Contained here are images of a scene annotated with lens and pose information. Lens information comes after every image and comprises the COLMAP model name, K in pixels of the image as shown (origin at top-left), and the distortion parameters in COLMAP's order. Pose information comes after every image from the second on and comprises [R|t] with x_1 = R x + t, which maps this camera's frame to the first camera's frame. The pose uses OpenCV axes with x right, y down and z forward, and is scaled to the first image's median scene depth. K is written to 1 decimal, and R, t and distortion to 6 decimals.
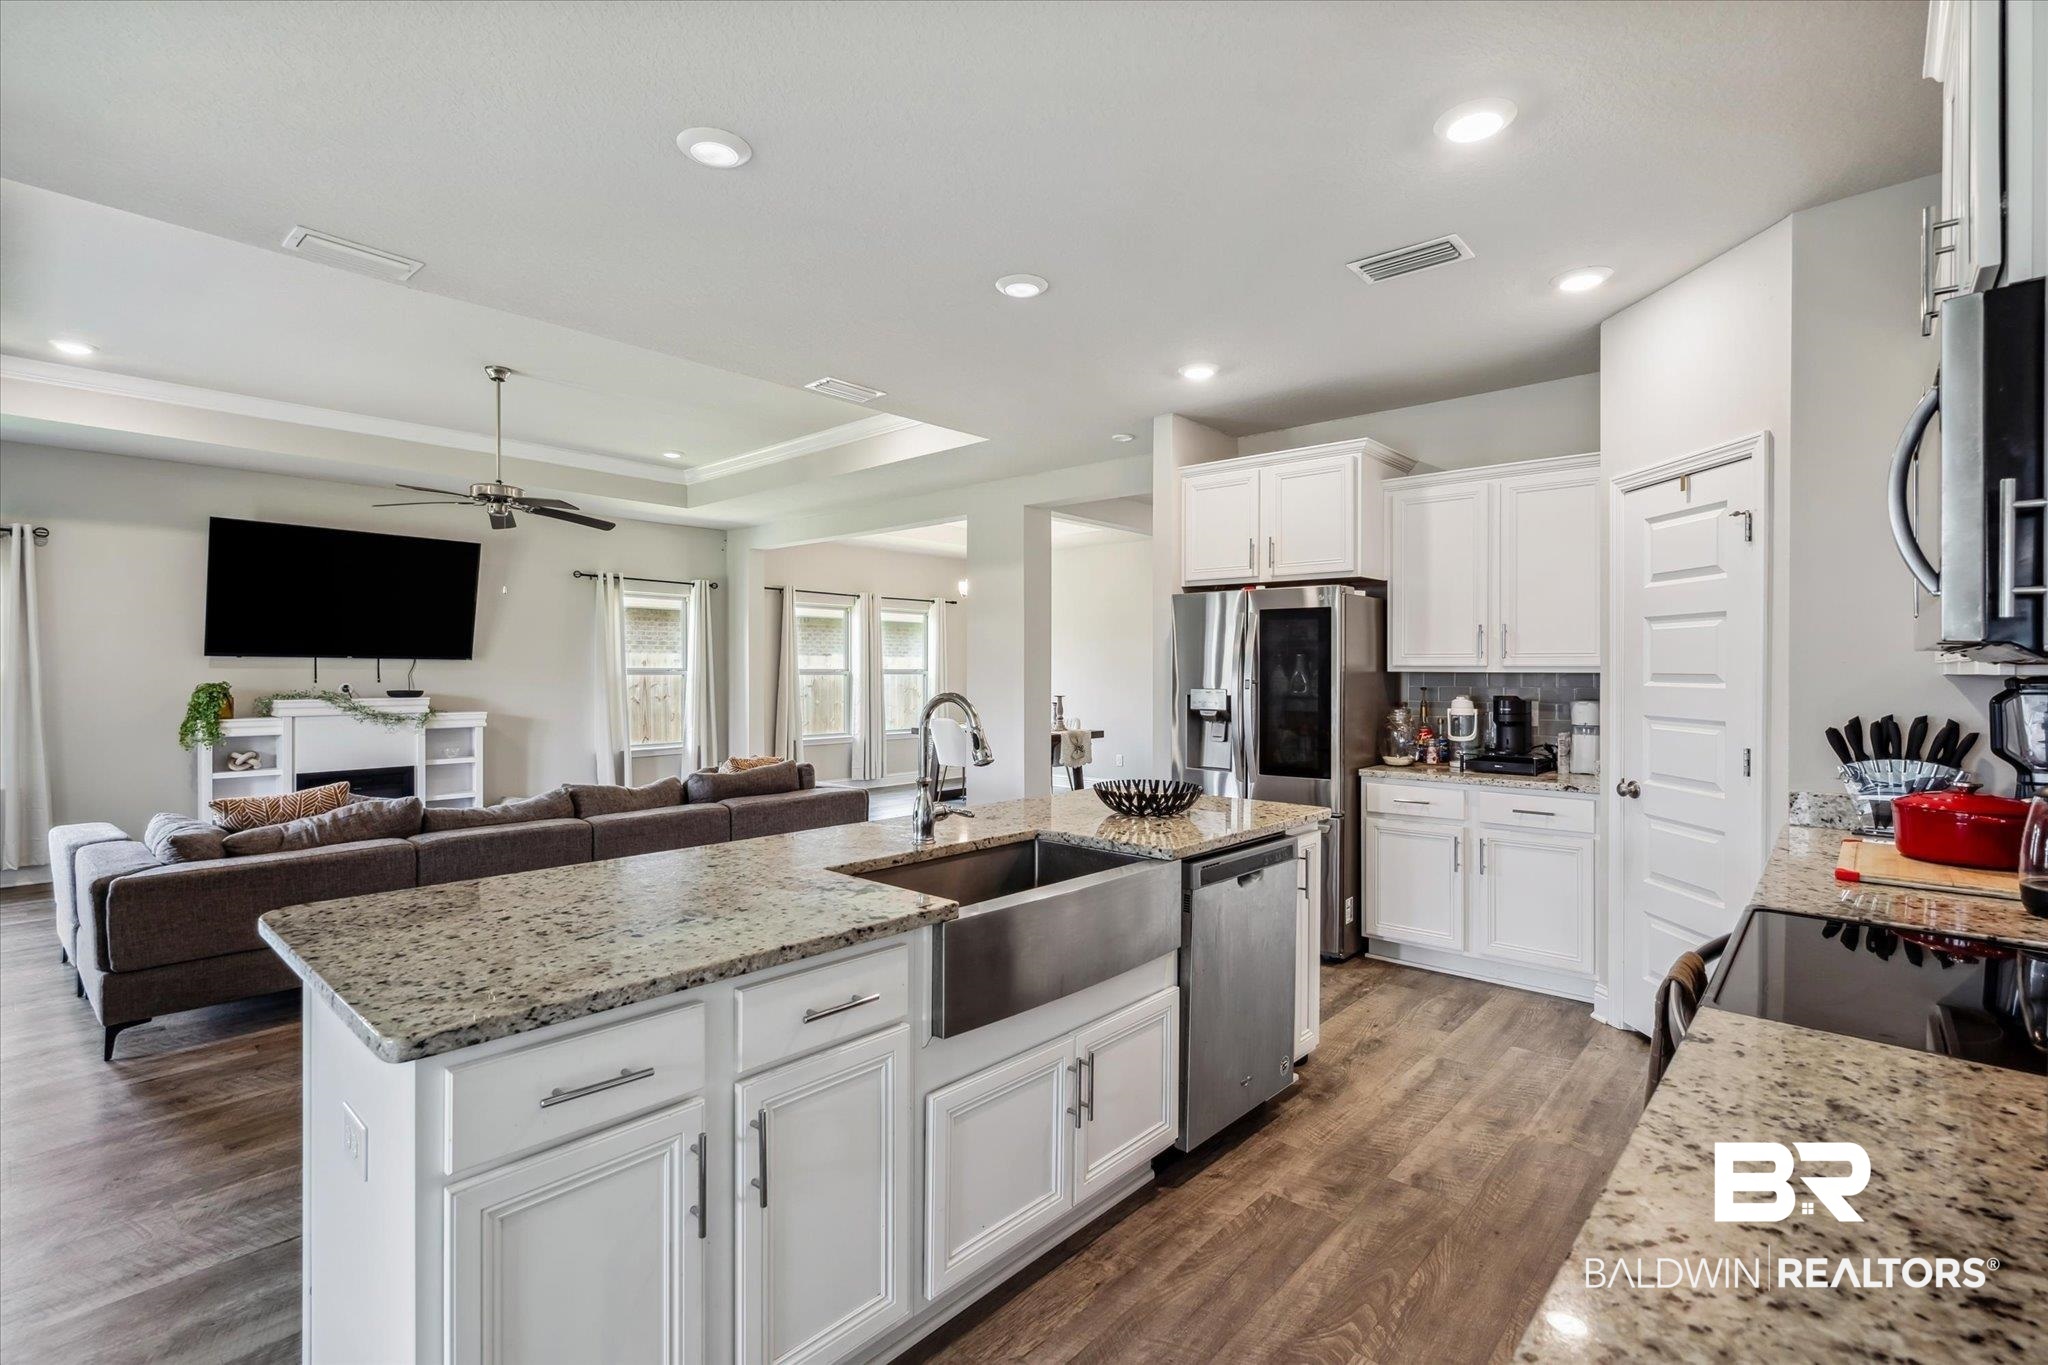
lens RADIAL K [[951.1, 0, 993.3], [0, 951.1, 671.0], [0, 0, 1]] dist [-0.003515, 0.001097]
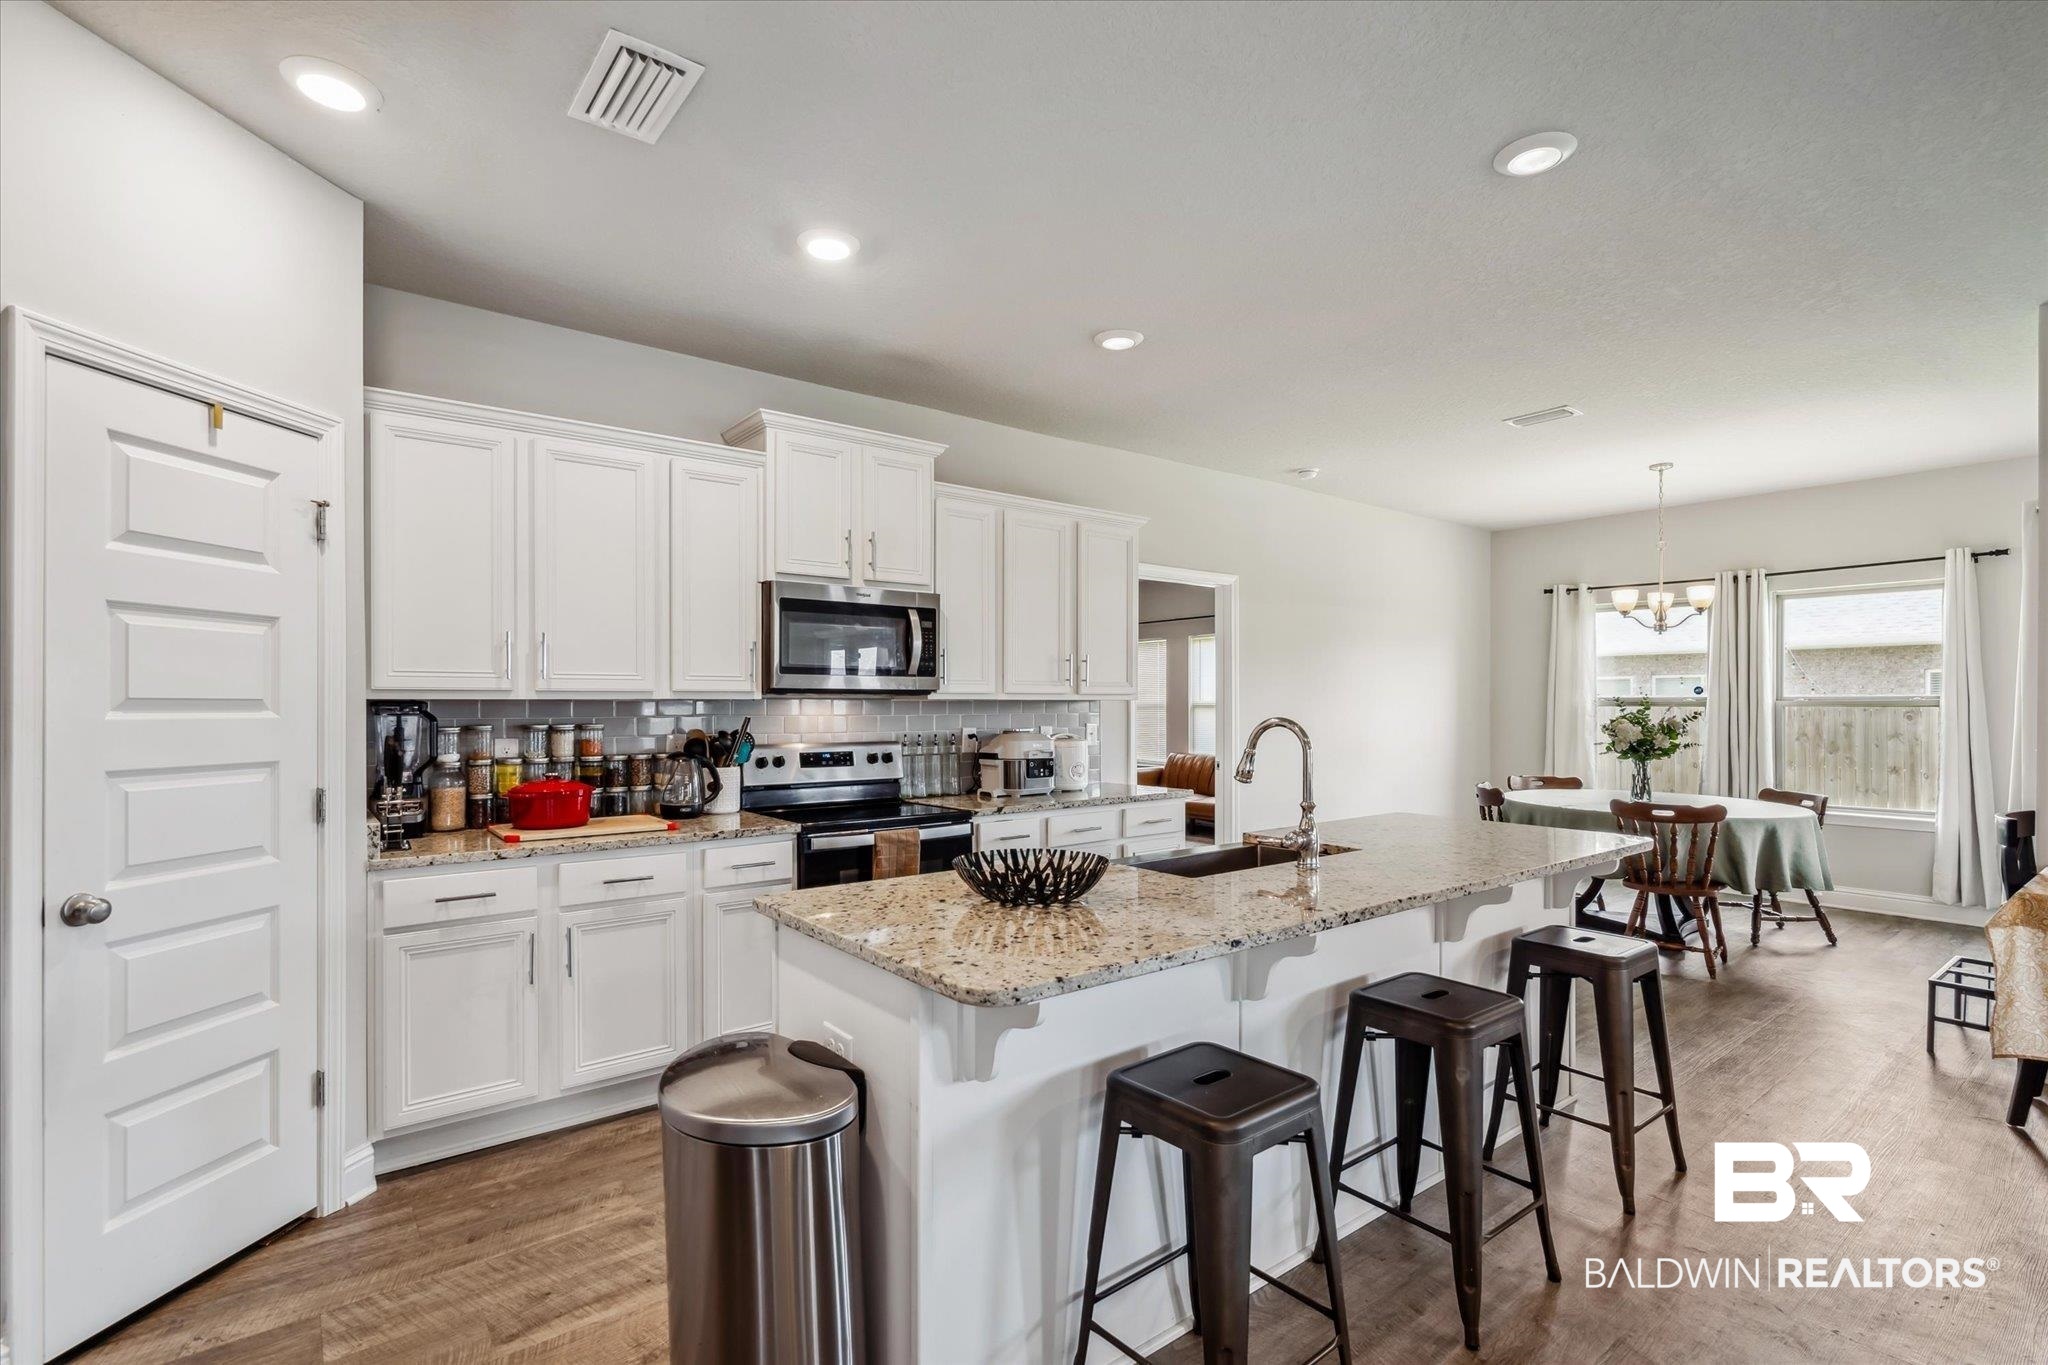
lens RADIAL K [[951.1, 0, 995.7], [0, 951.1, 707.4], [0, 0, 1]] dist [-0.003515, 0.001097]
pose [[-0.985973, -0.007143, 0.166749, 0.049244], [-0.005848, 0.999949, 0.008258, -0.000360], [-0.166800, 0.007167, -0.985965, 1.152730]]
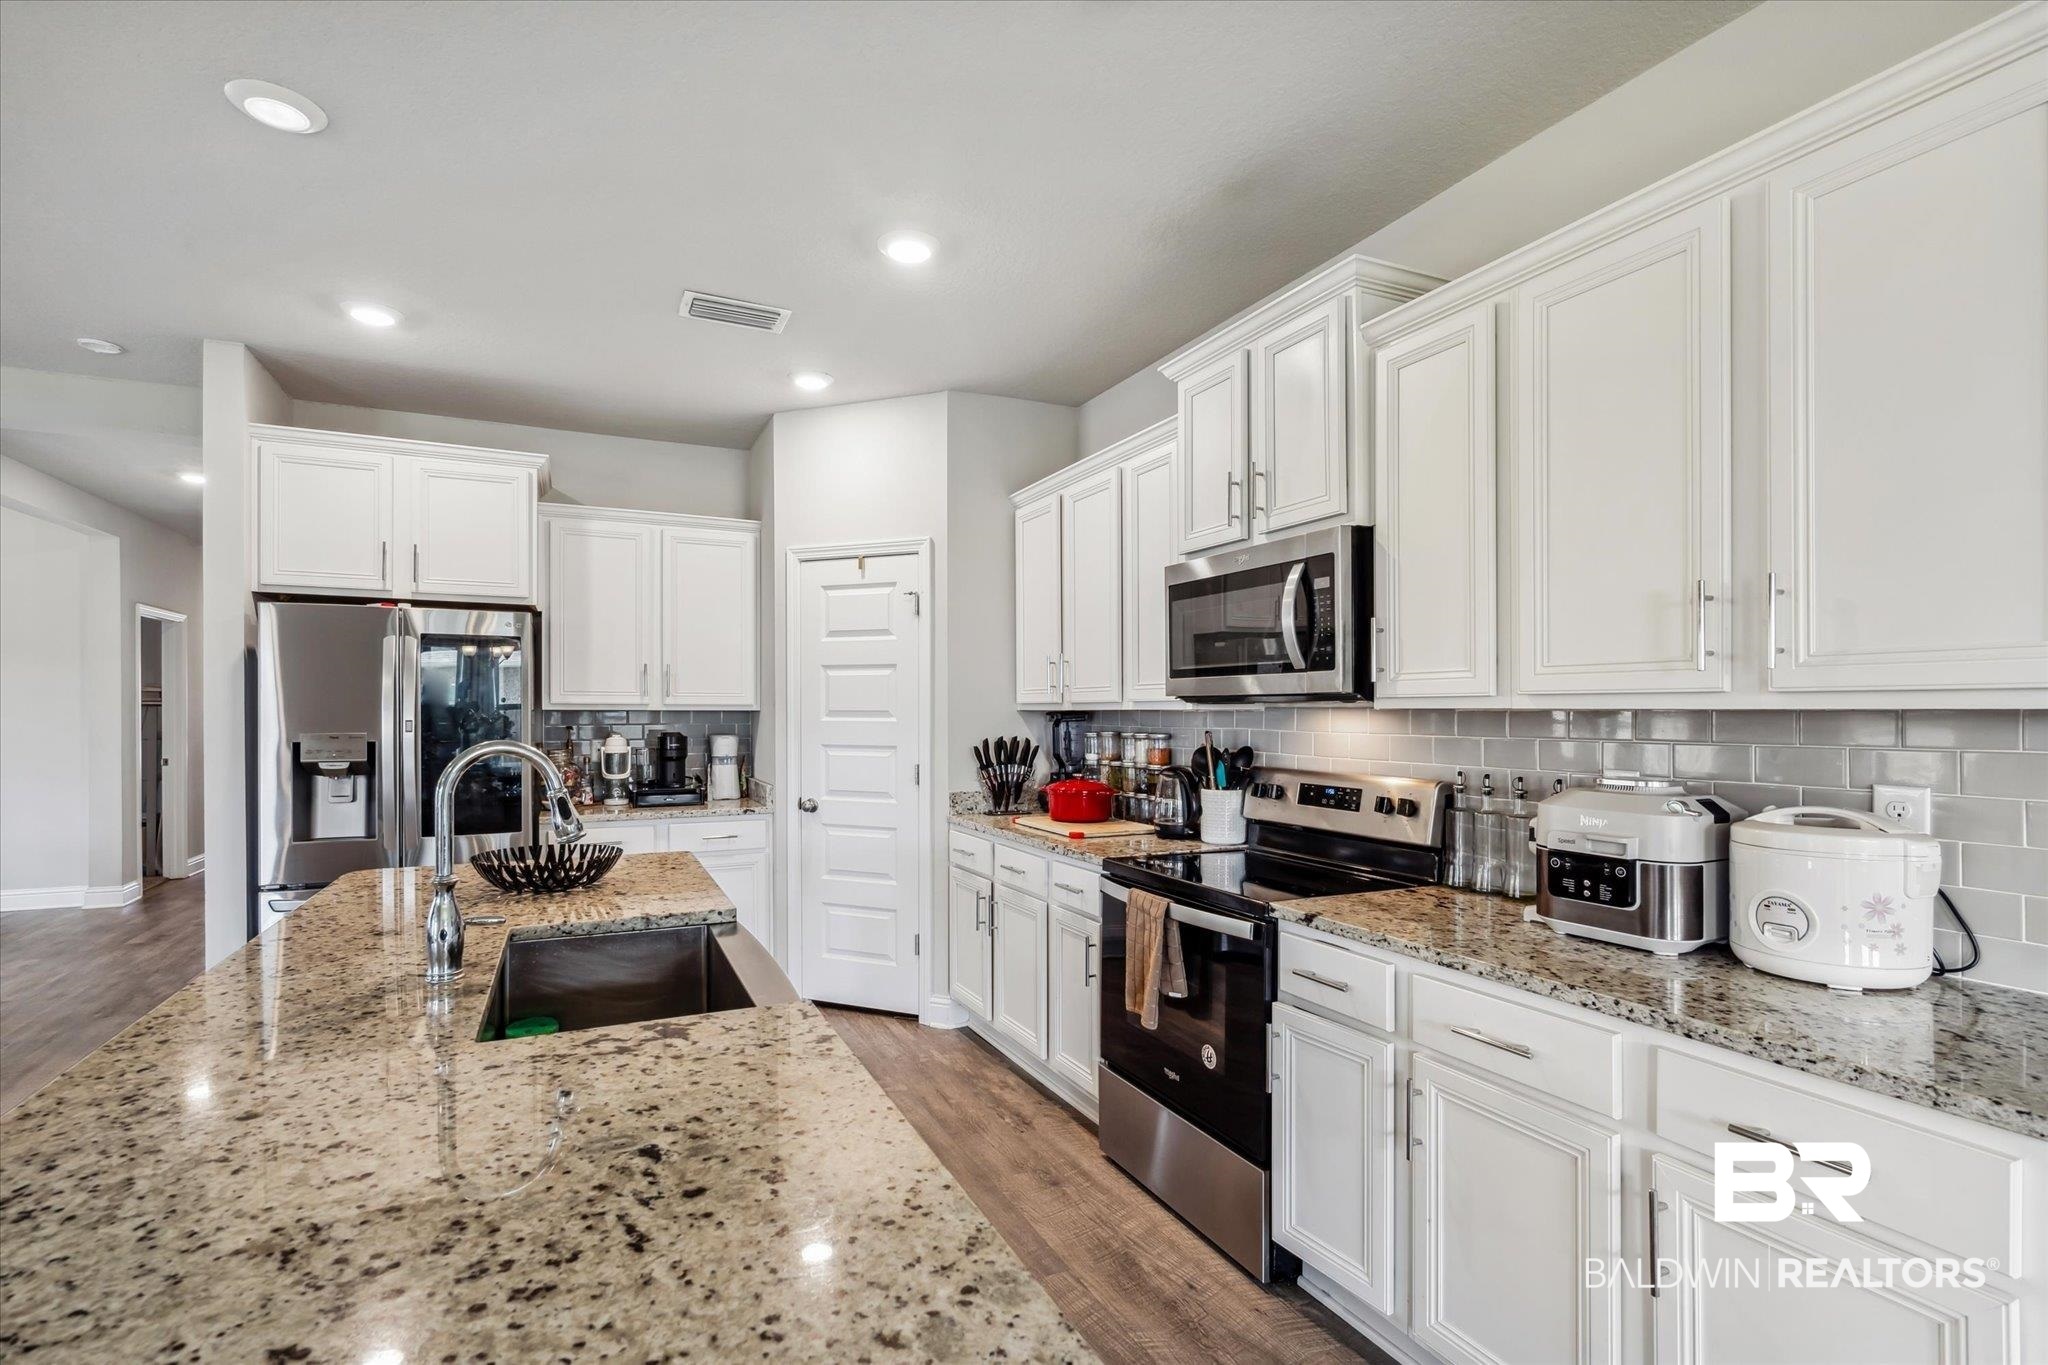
lens RADIAL K [[951.1, 0, 1037.0], [0, 951.1, 719.0], [0, 0, 1]] dist [-0.003515, 0.001097]
pose [[0.364836, -0.010499, 0.931013, -0.289866], [0.000953, 0.999940, 0.010903, 0.000178], [-0.931071, -0.003091, 0.364824, 0.221165]]
